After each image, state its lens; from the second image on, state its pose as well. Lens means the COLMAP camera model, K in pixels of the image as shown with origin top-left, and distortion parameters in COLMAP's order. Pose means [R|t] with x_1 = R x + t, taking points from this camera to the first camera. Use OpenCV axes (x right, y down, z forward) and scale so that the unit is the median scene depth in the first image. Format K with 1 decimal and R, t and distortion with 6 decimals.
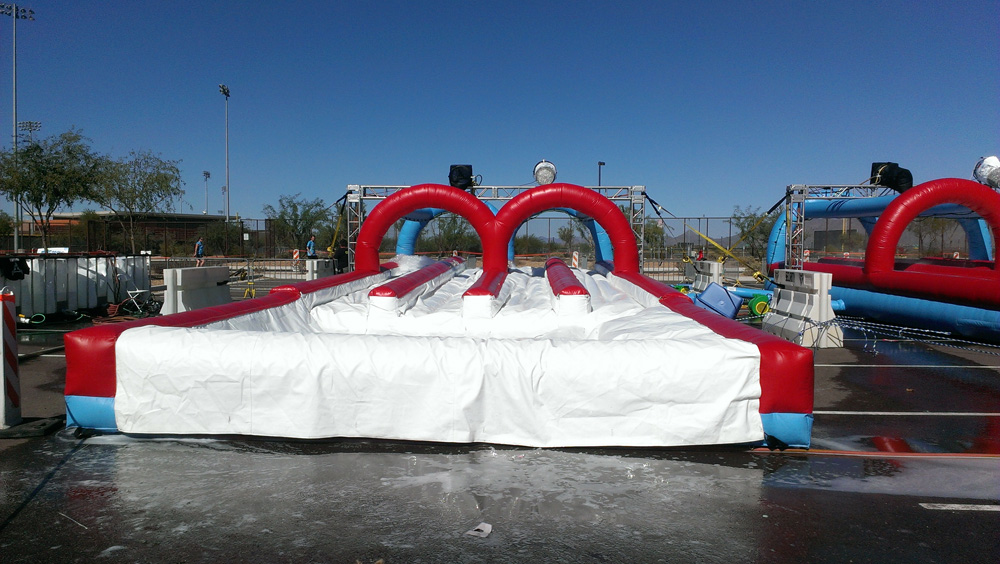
lens RADIAL K [[782.8, 0, 500.0], [0, 782.8, 282.0], [0, 0, 1]] dist [0.135090, -0.189724]
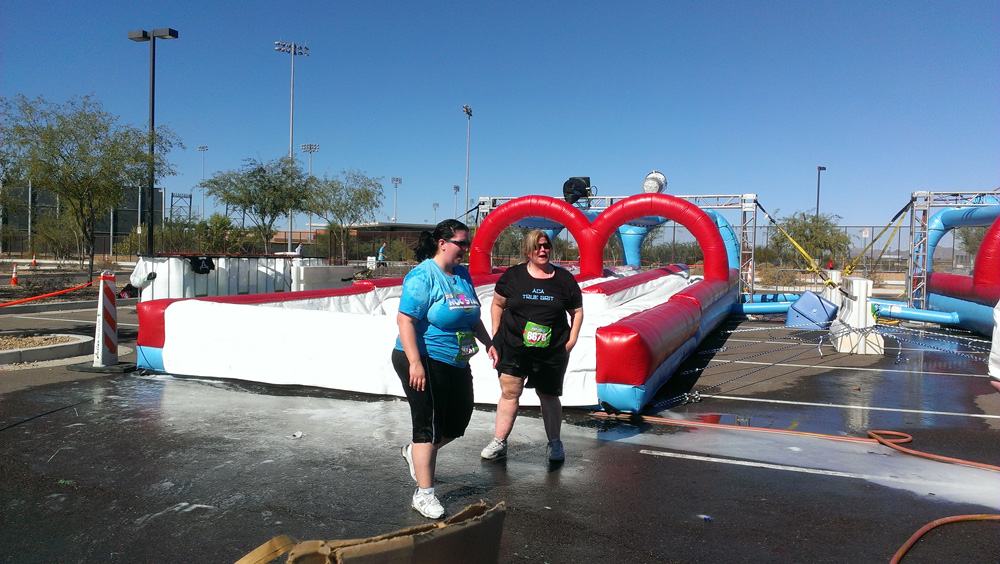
lens RADIAL K [[782.8, 0, 500.0], [0, 782.8, 282.0], [0, 0, 1]] dist [0.135090, -0.189724]
pose [[0.956533, 0.021431, -0.290835, 0.188587], [-0.025125, 0.999644, -0.008973, 0.008531], [0.290539, 0.015890, 0.956731, -0.072467]]
